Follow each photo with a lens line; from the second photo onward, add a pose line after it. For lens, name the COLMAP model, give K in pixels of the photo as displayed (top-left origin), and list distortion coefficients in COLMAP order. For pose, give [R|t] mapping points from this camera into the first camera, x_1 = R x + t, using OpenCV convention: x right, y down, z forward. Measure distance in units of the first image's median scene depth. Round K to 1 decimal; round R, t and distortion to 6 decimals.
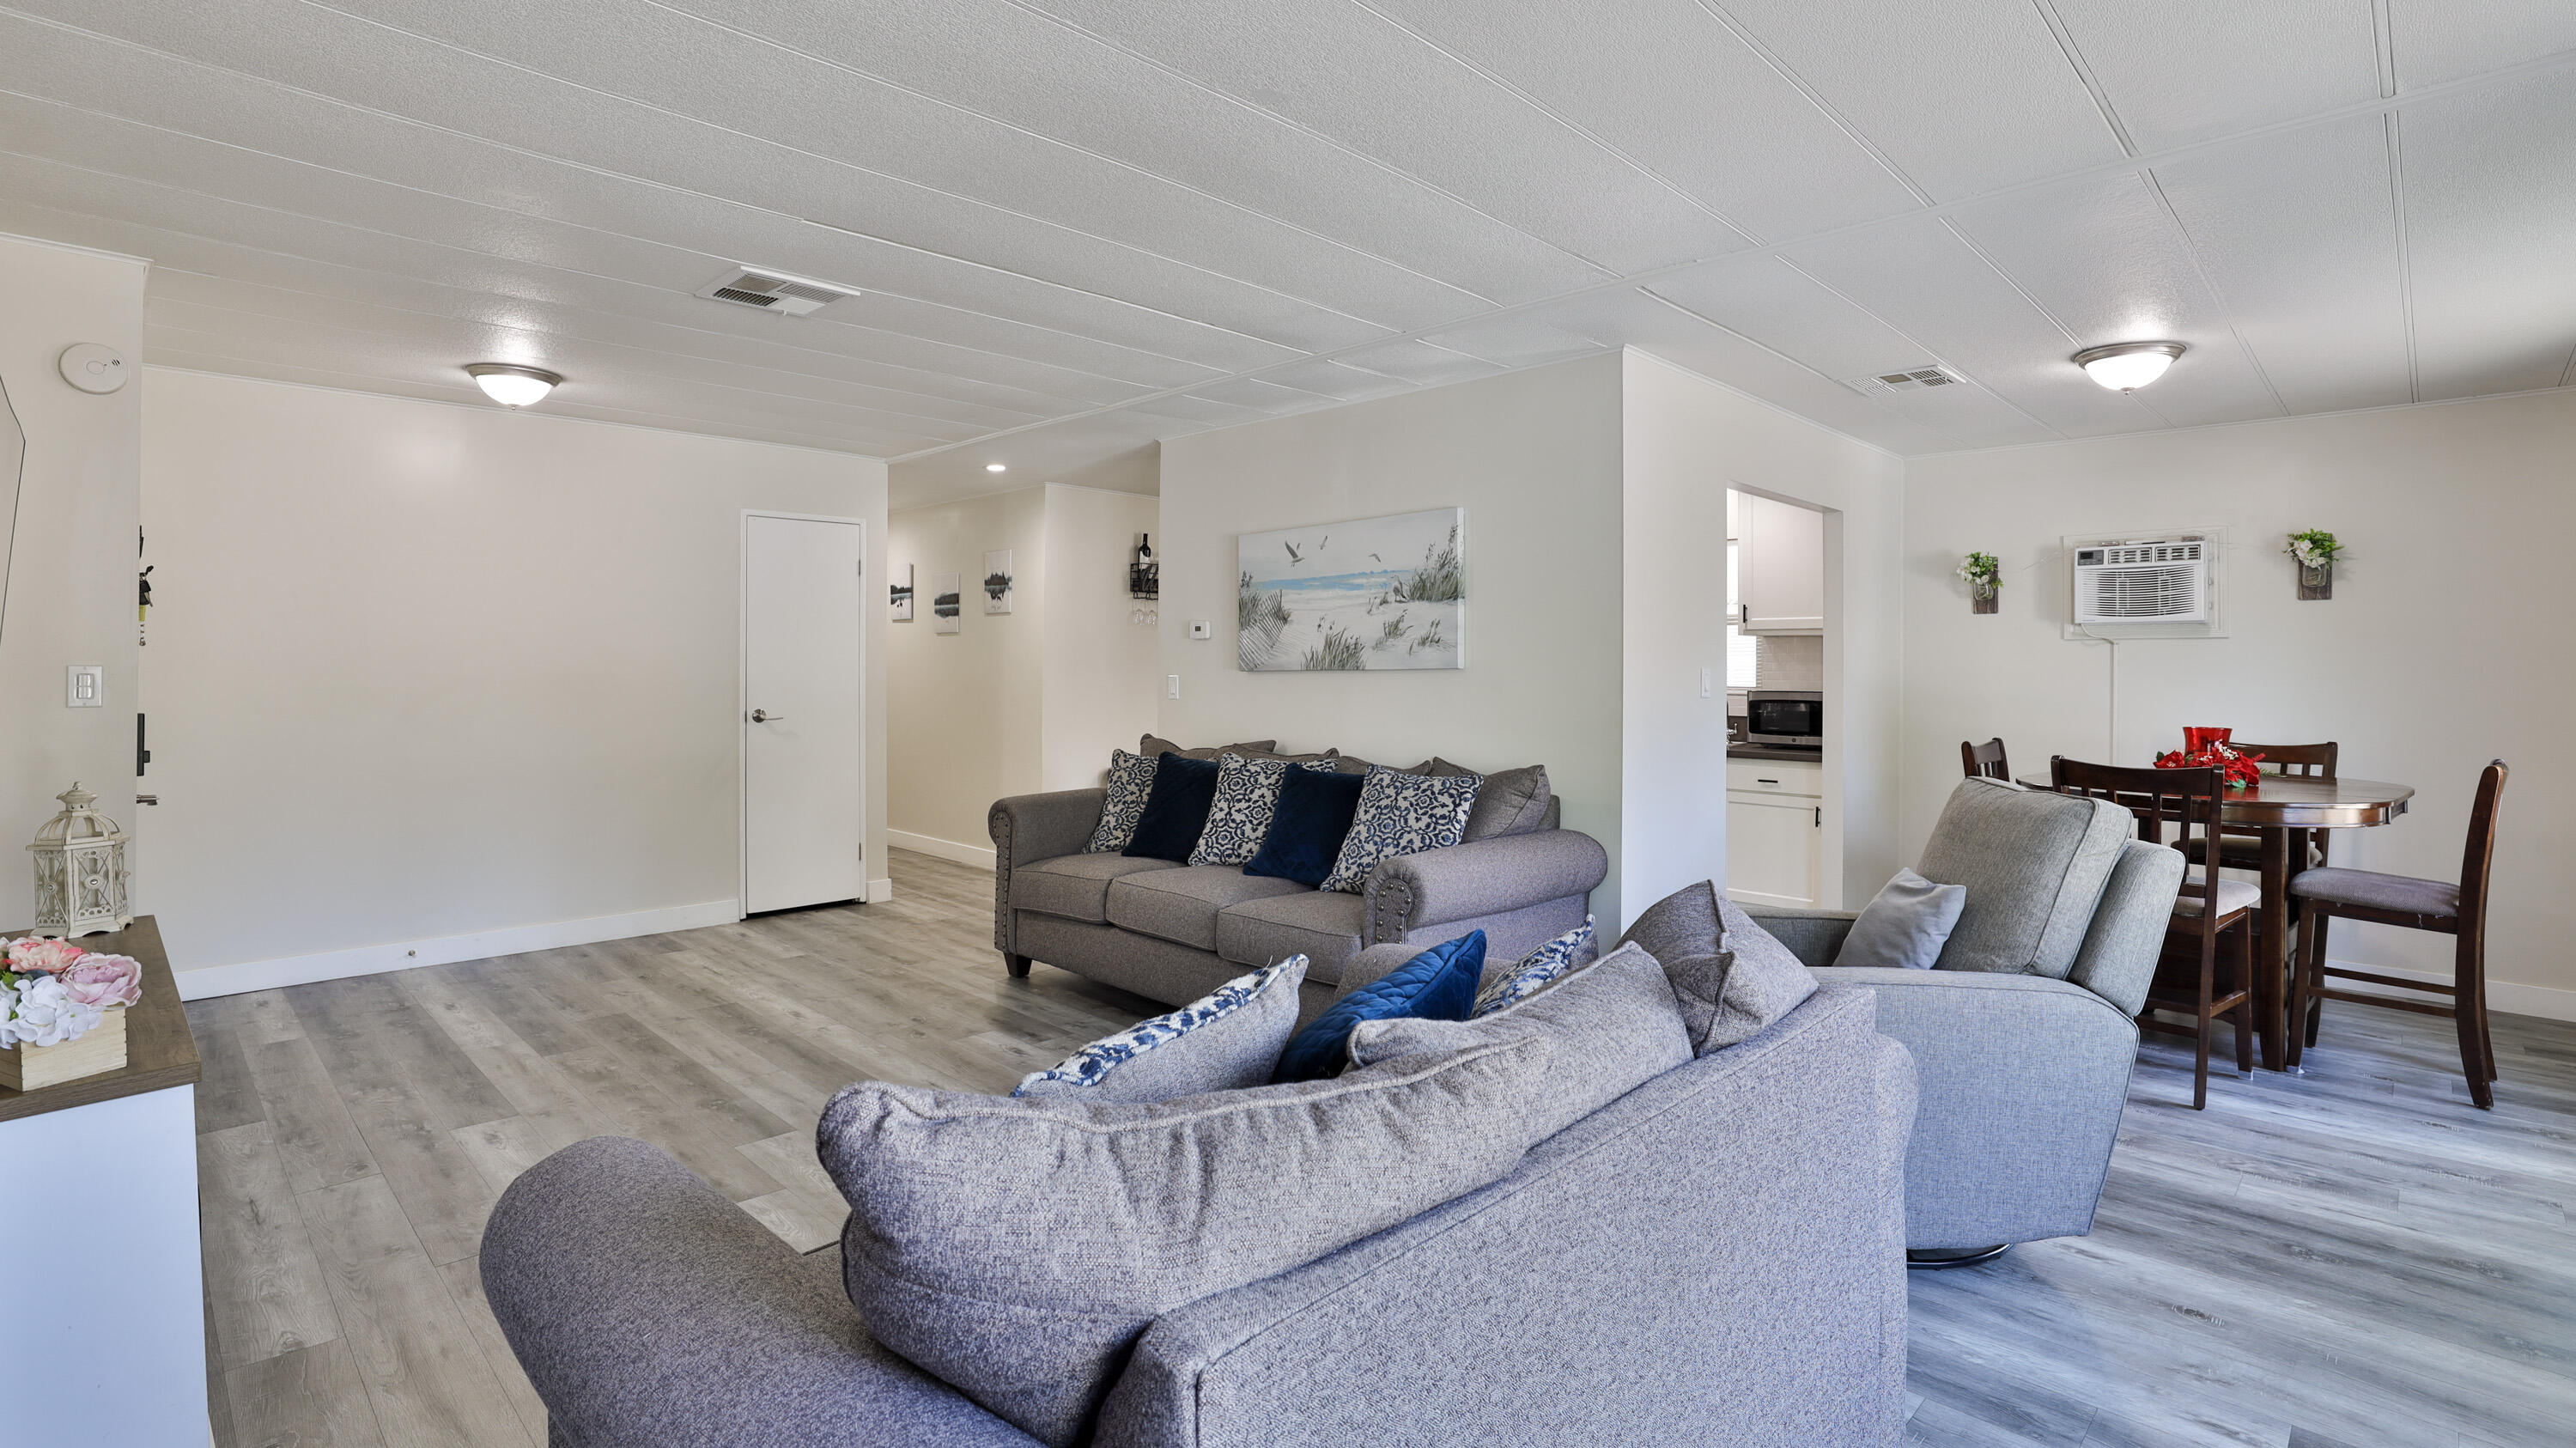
lens RADIAL K [[1212.1, 0, 1274.0], [0, 1212.1, 689.1], [0, 0, 1]] dist [-0.054184, 0.020768]
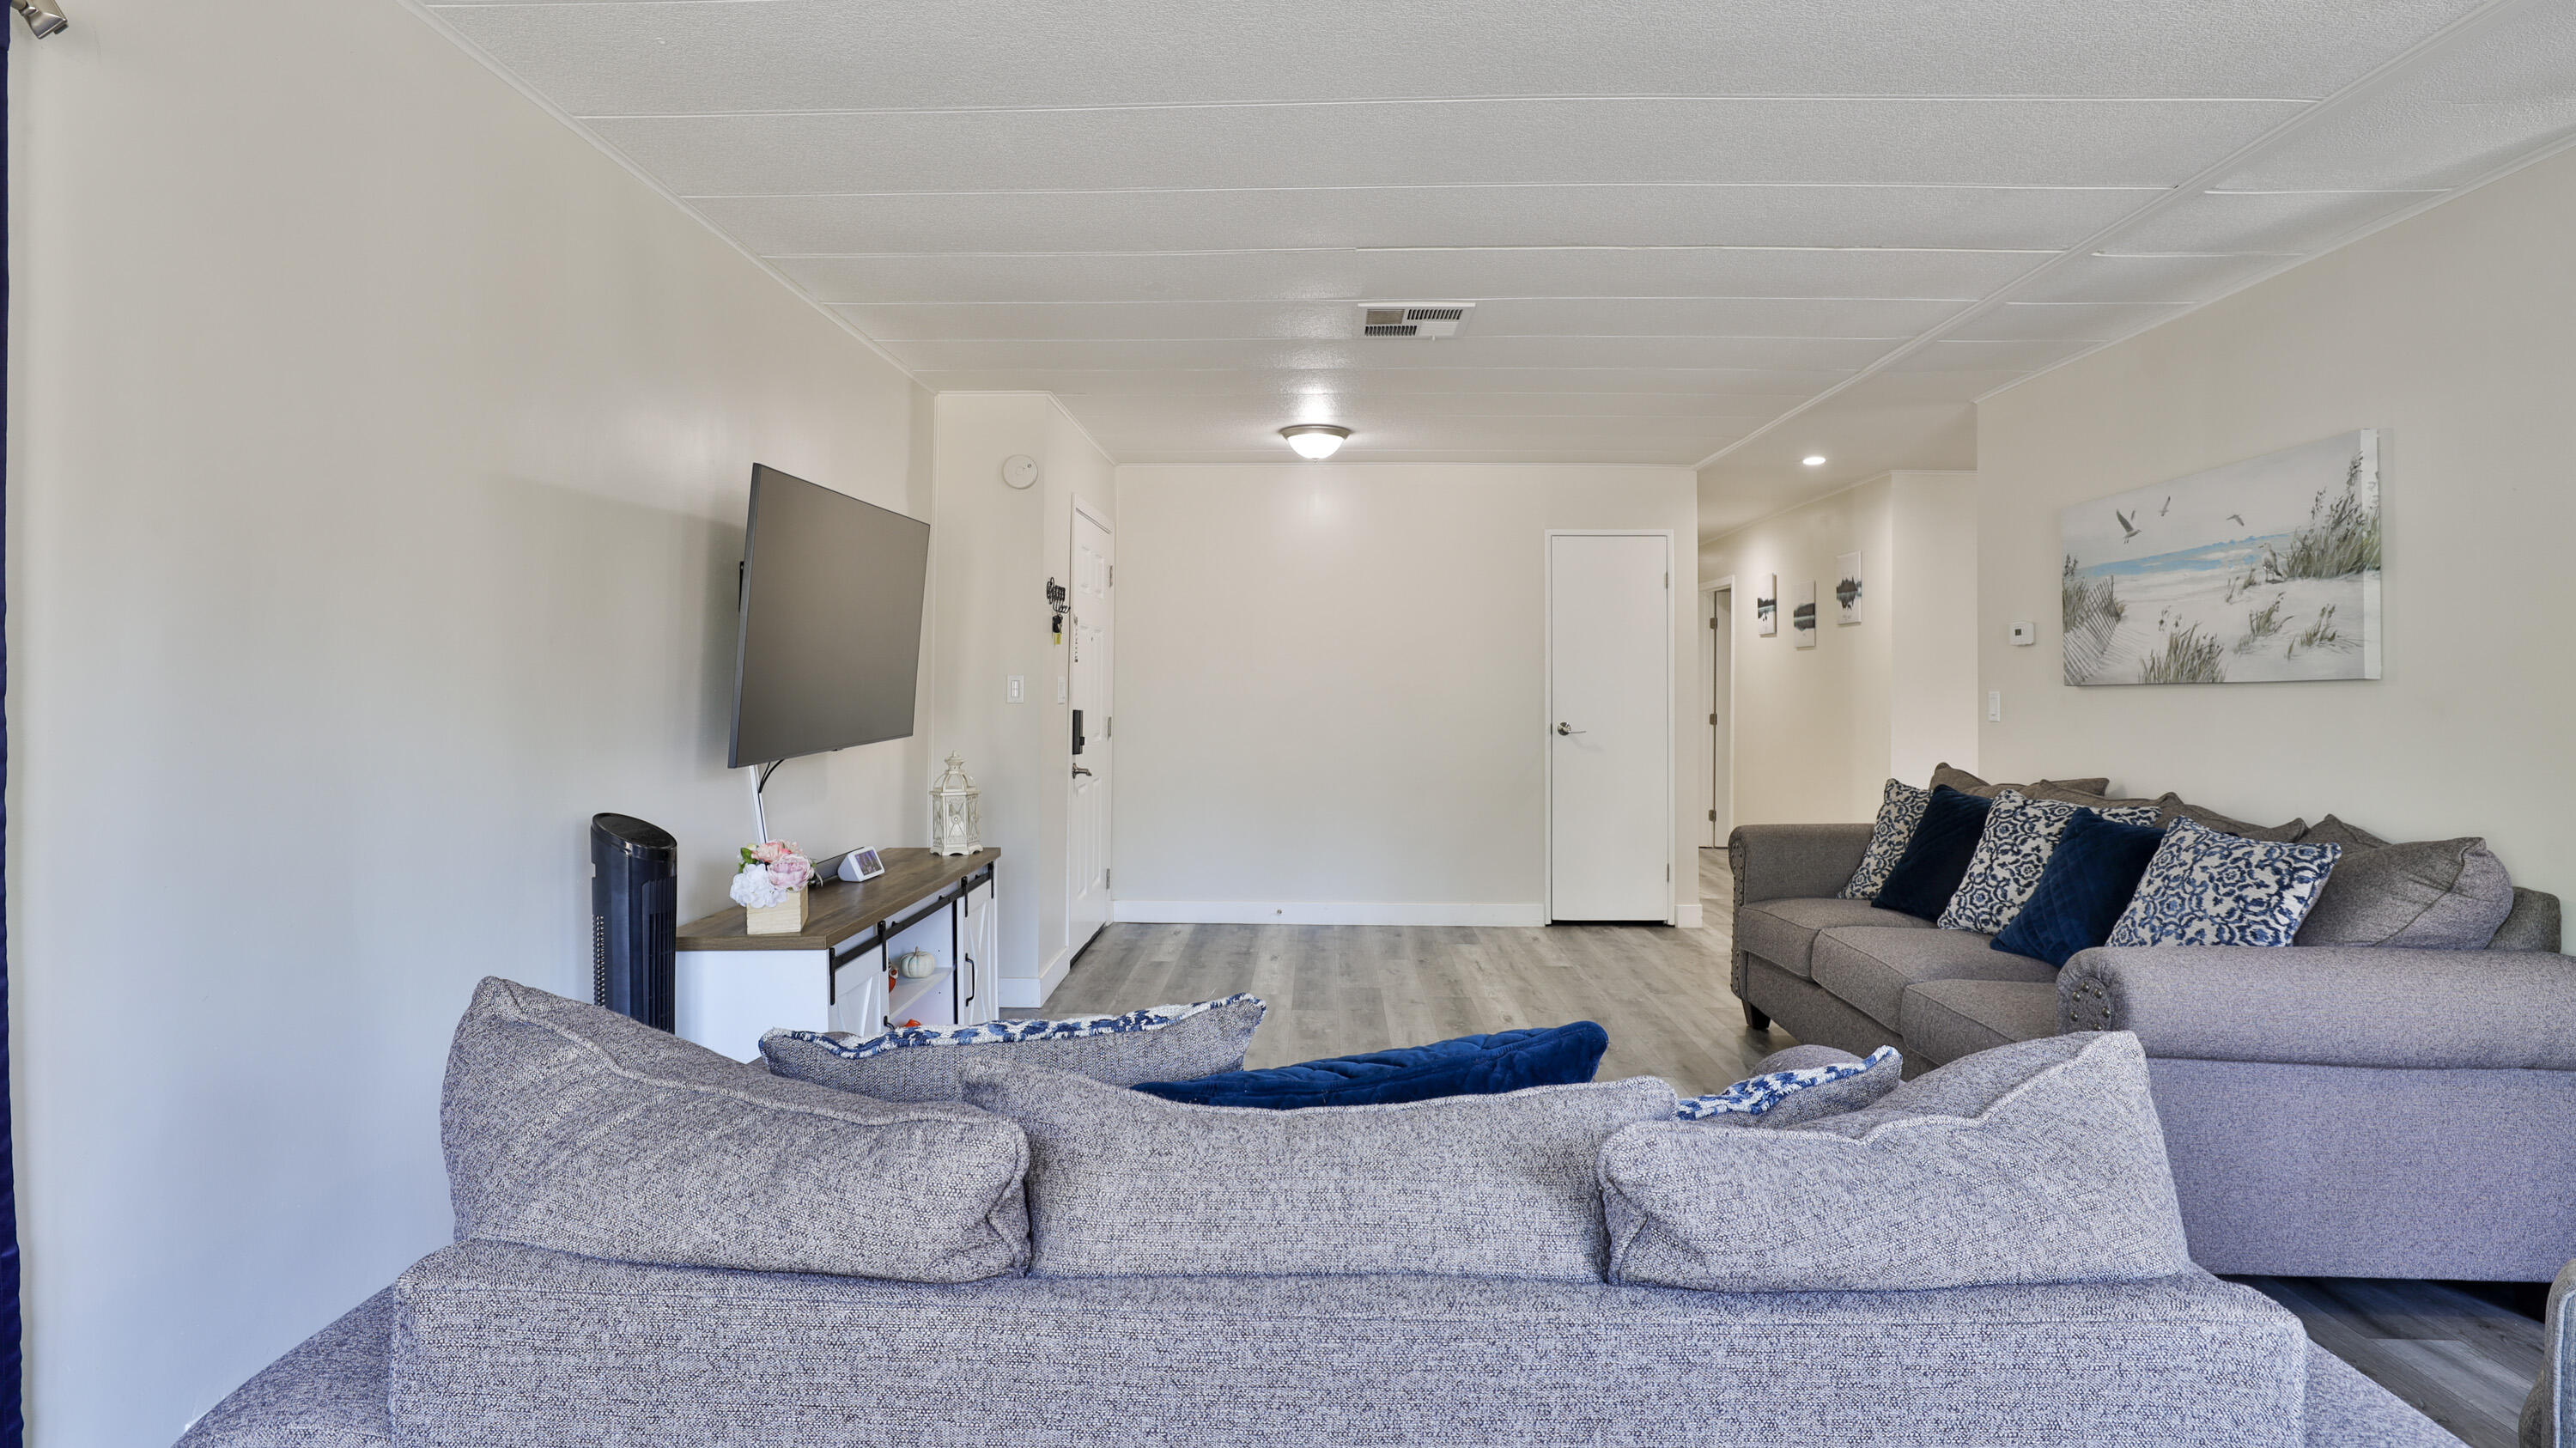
lens RADIAL K [[1212.1, 0, 1274.0], [0, 1212.1, 689.1], [0, 0, 1]] dist [-0.054184, 0.020768]
pose [[0.680258, 0.004586, -0.732958, 0.209059], [-0.019290, 0.999746, -0.011648, 0.006521], [0.732719, 0.022062, 0.680174, 0.145421]]
